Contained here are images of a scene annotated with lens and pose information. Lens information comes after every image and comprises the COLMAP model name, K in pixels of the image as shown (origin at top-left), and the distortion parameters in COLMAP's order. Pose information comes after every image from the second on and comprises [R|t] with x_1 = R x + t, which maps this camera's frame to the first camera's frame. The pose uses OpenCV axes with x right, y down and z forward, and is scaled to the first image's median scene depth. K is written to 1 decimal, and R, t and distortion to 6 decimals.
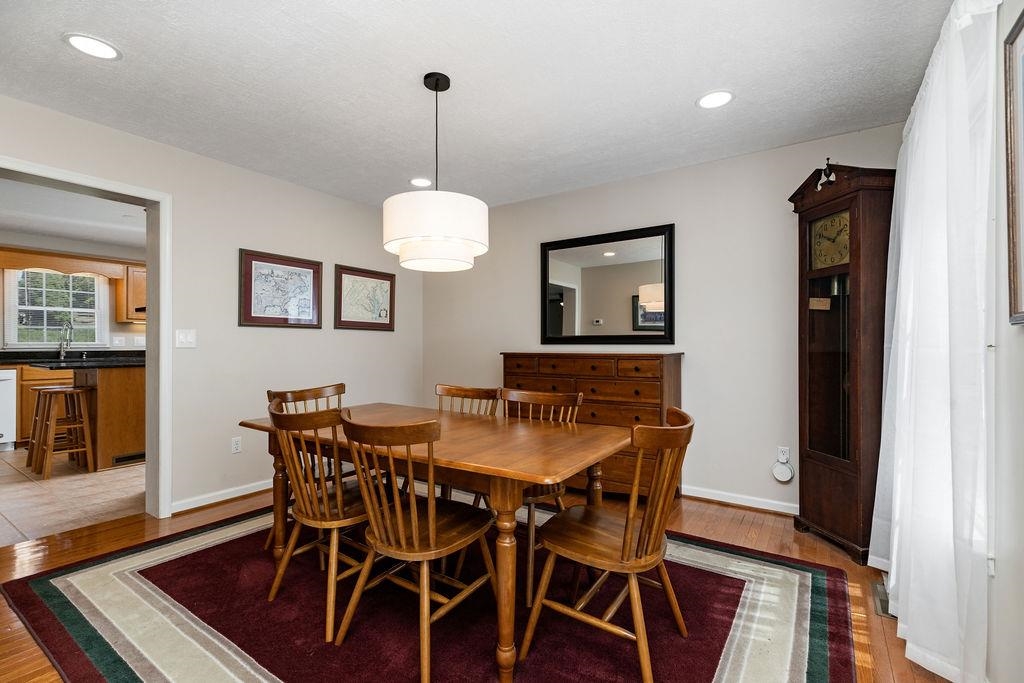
lens RADIAL K [[462.0, 0, 505.8], [0, 462.0, 343.5], [0, 0, 1]] dist [-0.009654, 0.000009]
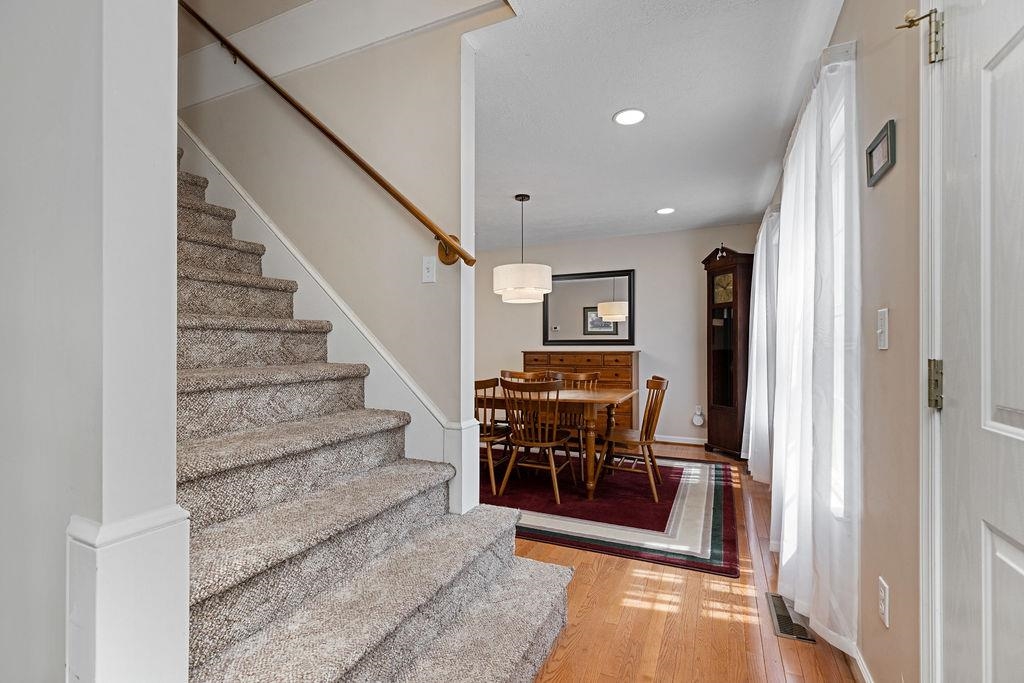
lens RADIAL K [[462.0, 0, 516.5], [0, 462.0, 343.5], [0, 0, 1]] dist [-0.009654, 0.000009]
pose [[0.982432, 0.000897, 0.186621, -0.420462], [-0.000146, 0.999992, -0.004041, 0.002075], [-0.186623, 0.003943, 0.982424, -0.613569]]
